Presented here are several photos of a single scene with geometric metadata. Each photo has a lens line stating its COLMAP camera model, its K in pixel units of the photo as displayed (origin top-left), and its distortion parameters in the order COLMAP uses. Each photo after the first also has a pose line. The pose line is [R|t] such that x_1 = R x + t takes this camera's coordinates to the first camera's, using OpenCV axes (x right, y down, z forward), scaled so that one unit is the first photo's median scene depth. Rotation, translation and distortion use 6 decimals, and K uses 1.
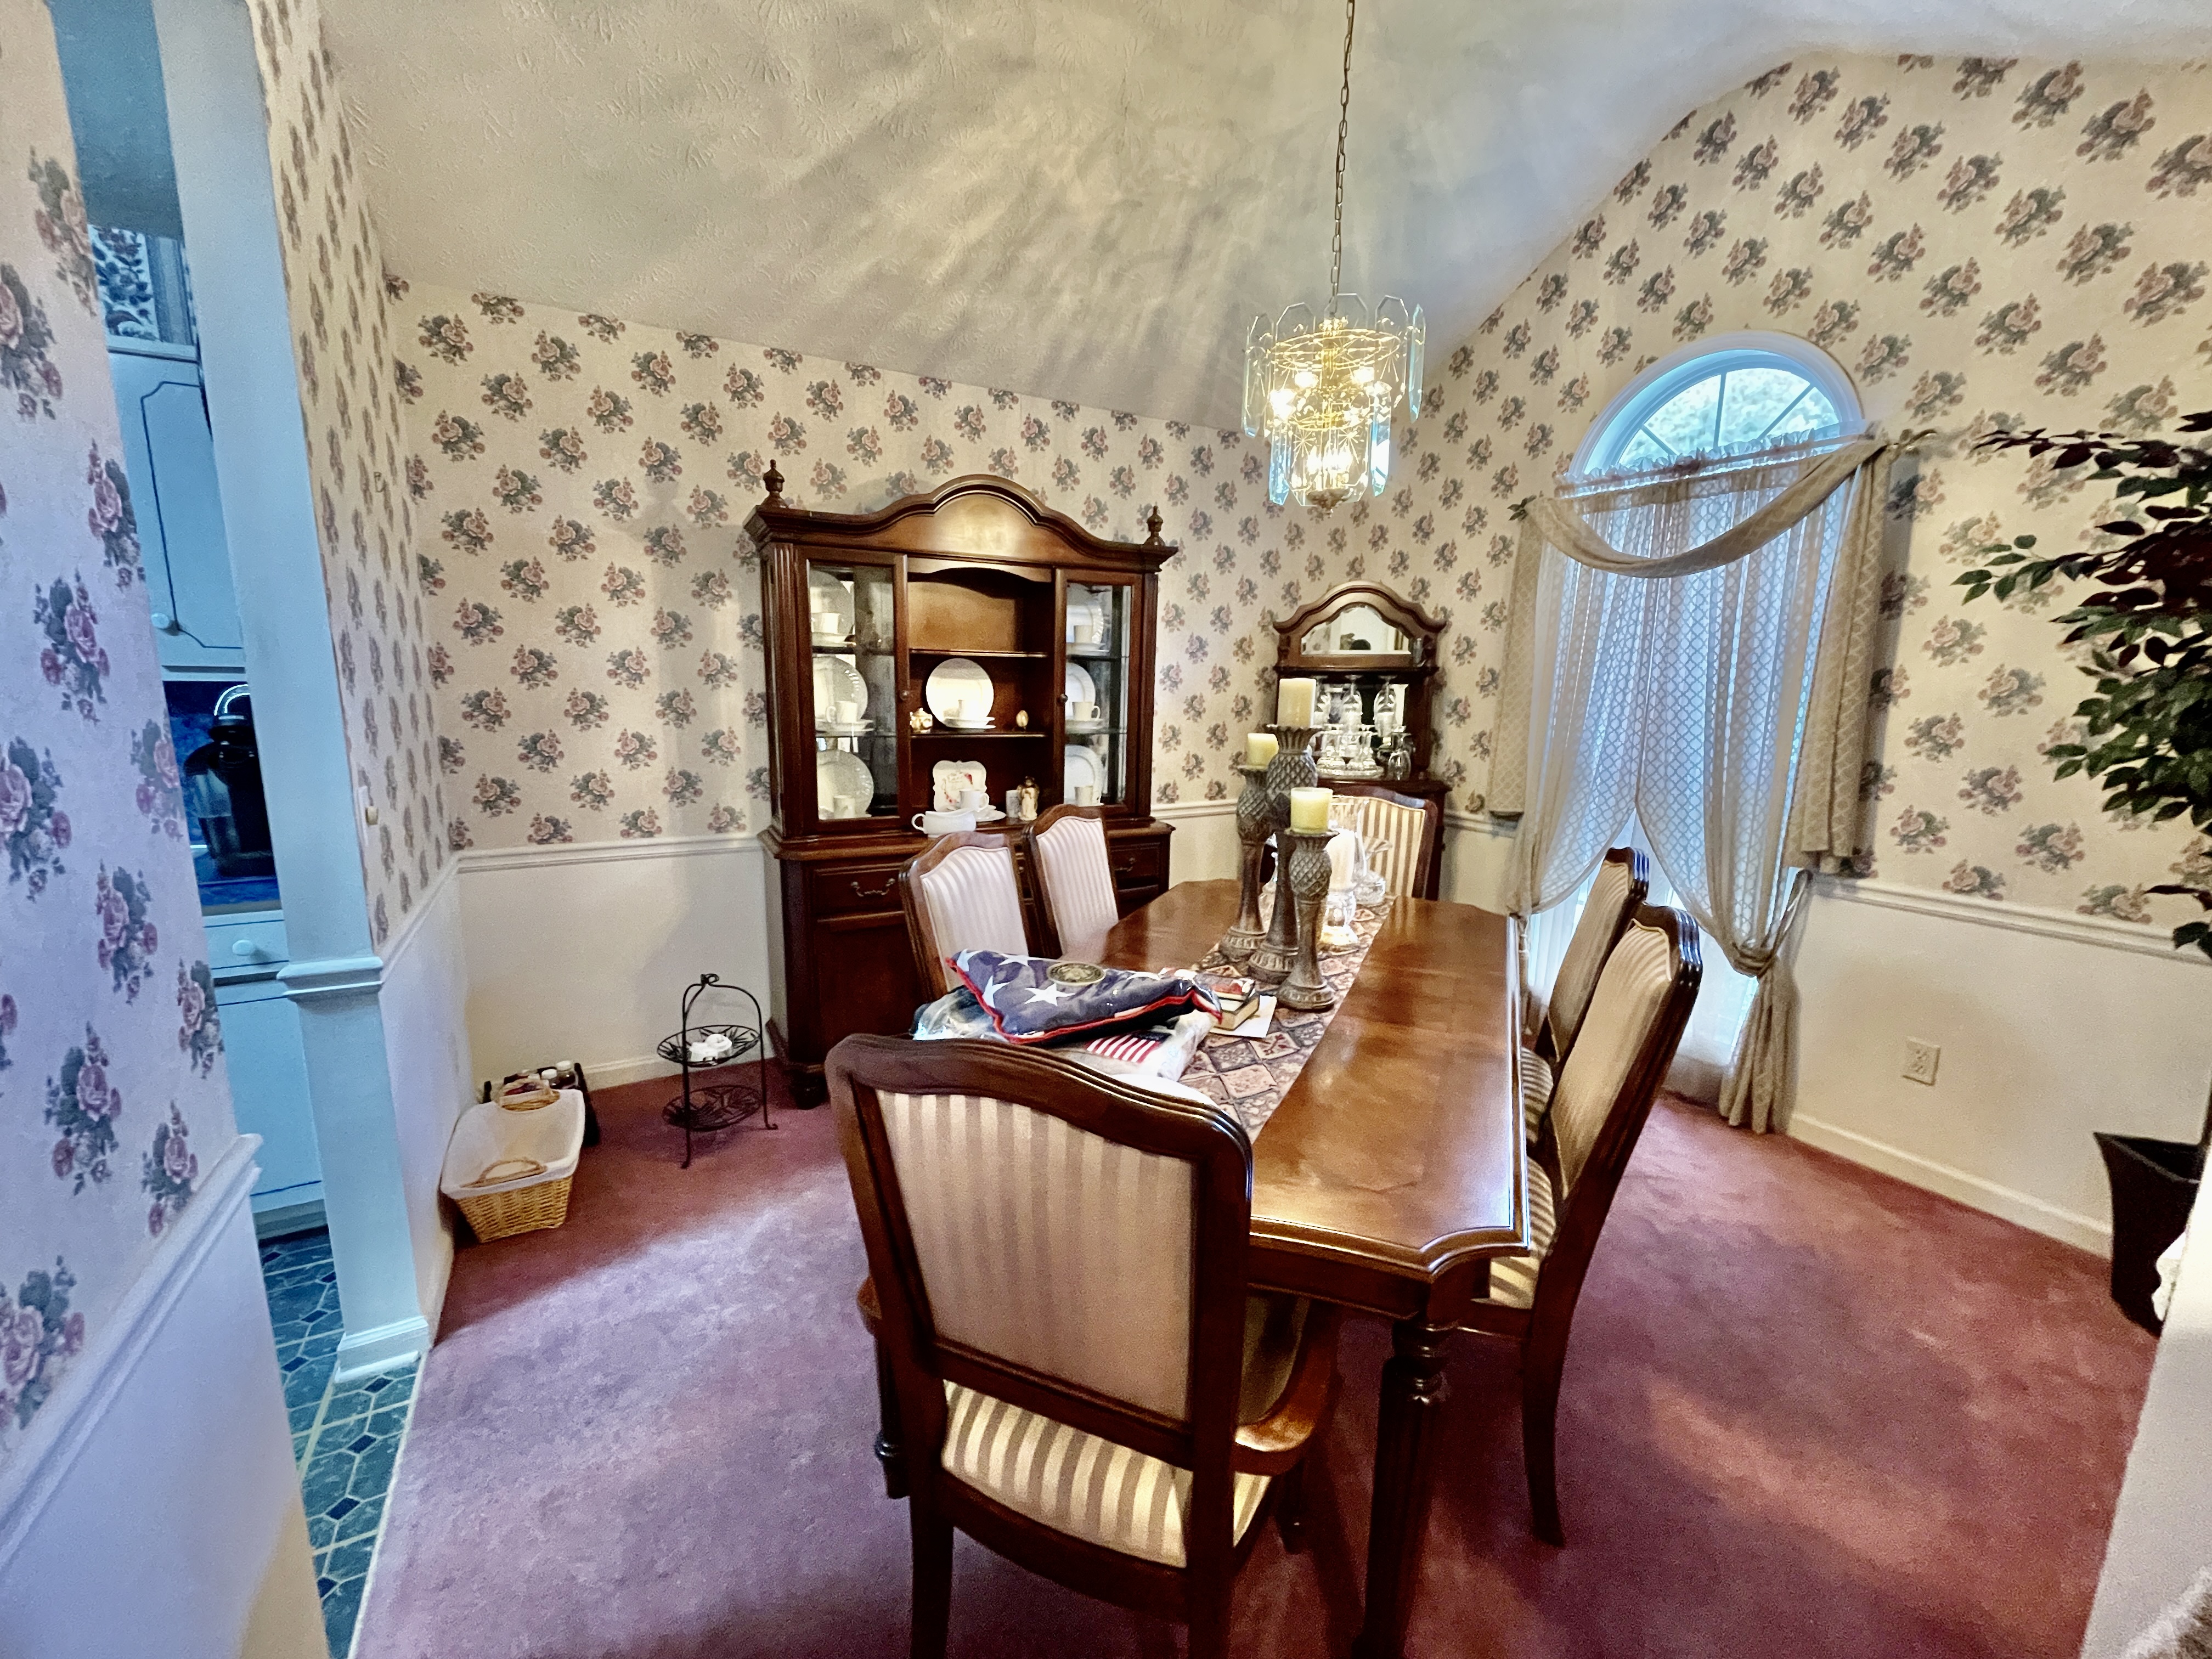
lens RADIAL K [[891.9, 0, 1112.3], [0, 891.9, 839.0], [0, 0, 1]] dist [0.001763, -0.000840]
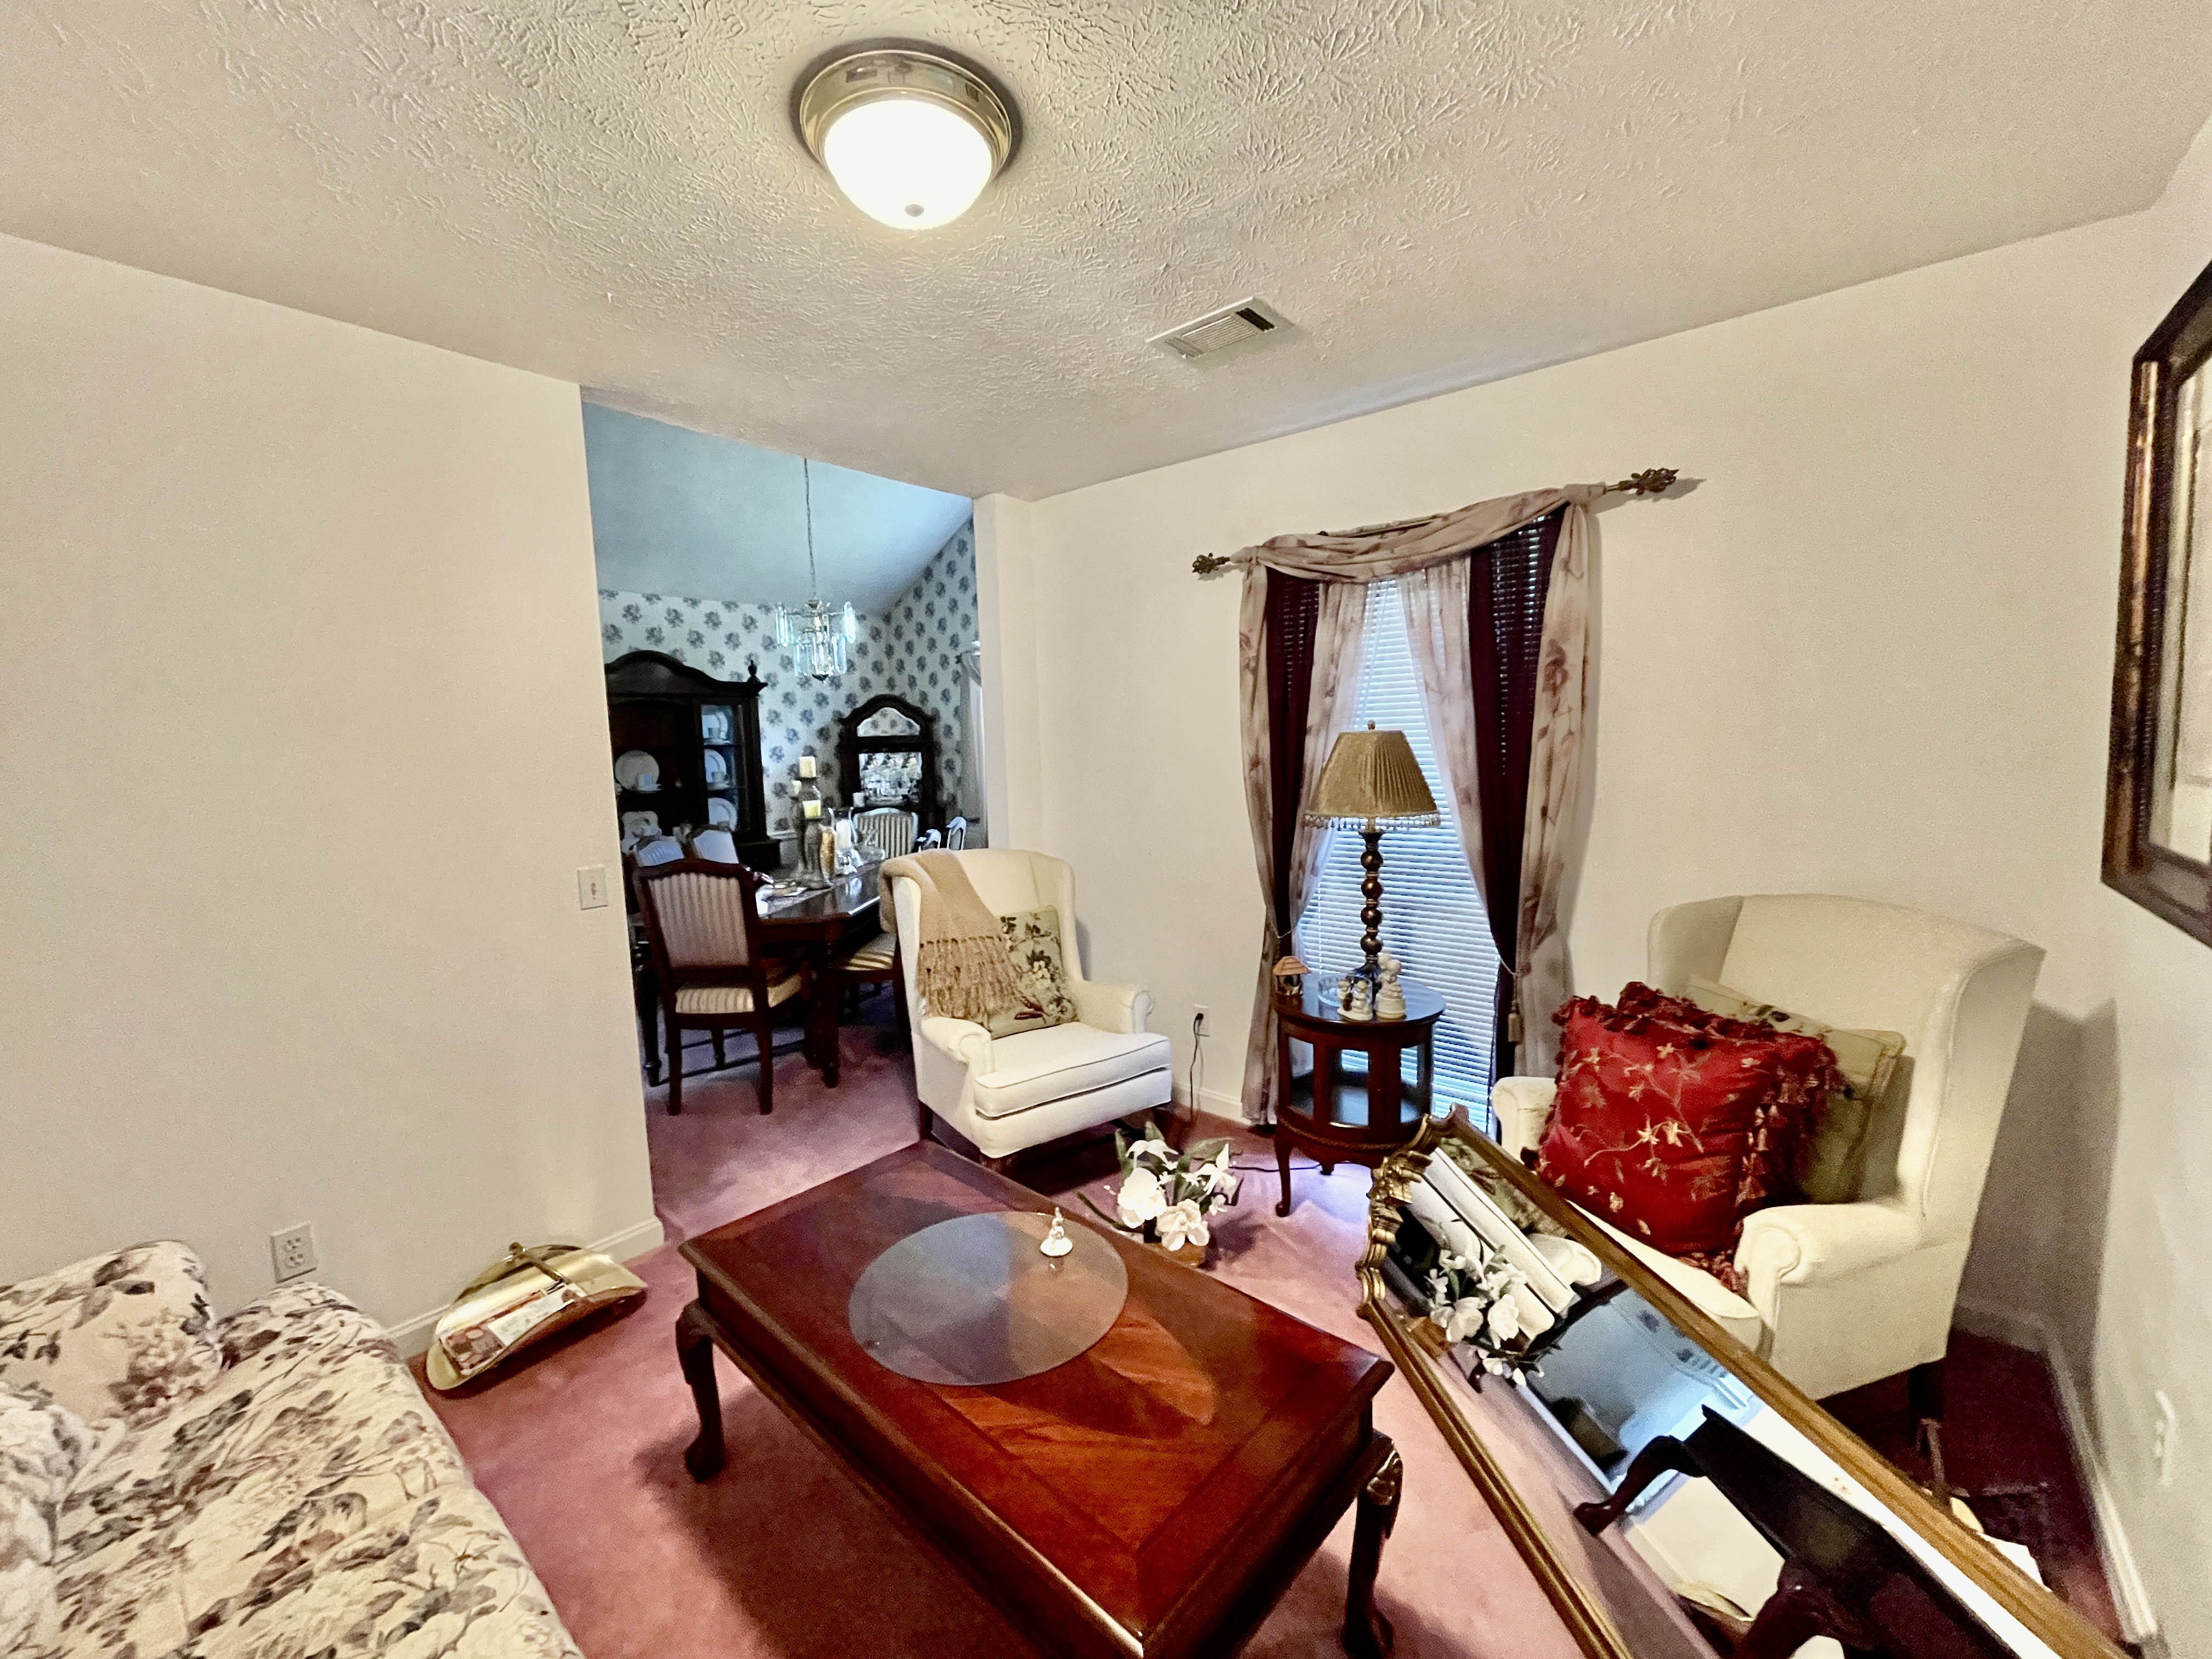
lens RADIAL K [[891.9, 0, 1099.6], [0, 891.9, 844.0], [0, 0, 1]] dist [0.001763, -0.000840]
pose [[0.938318, -0.080279, 0.336325, 0.064751], [0.100871, 0.993918, -0.044179, 0.126383], [-0.330733, 0.075379, 0.940709, -0.794070]]
